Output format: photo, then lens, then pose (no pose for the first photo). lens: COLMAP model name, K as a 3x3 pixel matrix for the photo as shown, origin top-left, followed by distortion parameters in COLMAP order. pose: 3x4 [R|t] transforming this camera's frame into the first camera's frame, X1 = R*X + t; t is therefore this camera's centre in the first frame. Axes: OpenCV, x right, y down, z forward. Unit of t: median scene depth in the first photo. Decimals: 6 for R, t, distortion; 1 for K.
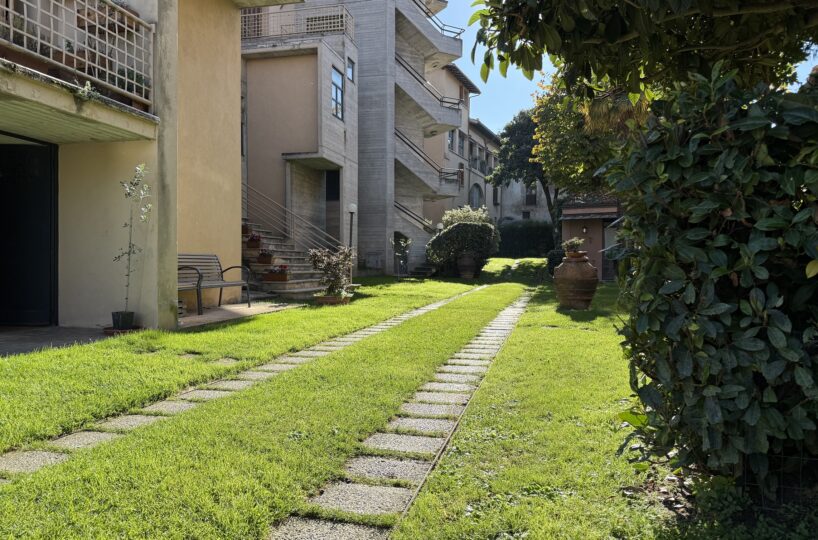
lens RADIAL K [[568.8, 0, 410.6], [0, 568.8, 273.1], [0, 0, 1]] dist [0.075867, -0.107032]
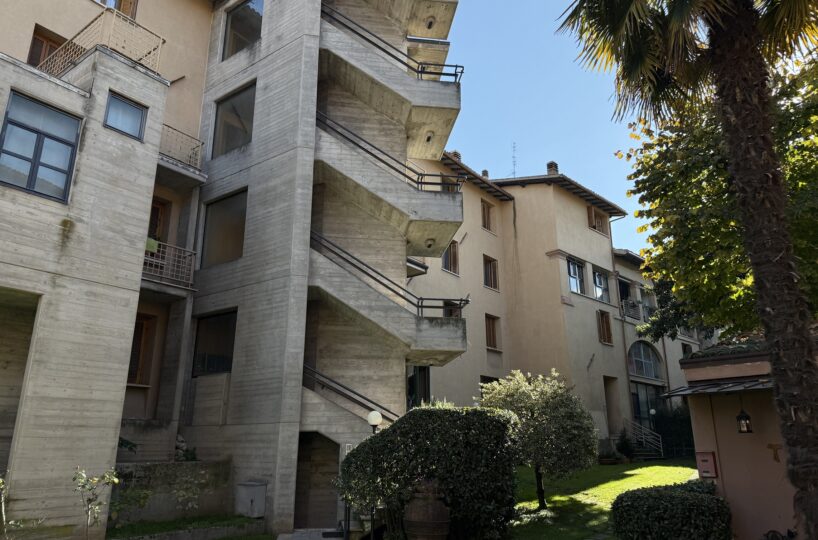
lens RADIAL K [[568.8, 0, 404.5], [0, 568.8, 267.9], [0, 0, 1]] dist [0.075867, -0.107032]
pose [[0.921238, -0.121650, -0.369490, 0.242194], [-0.000024, 0.949826, -0.312779, -0.052201], [0.389000, 0.288152, 0.875013, 0.557852]]
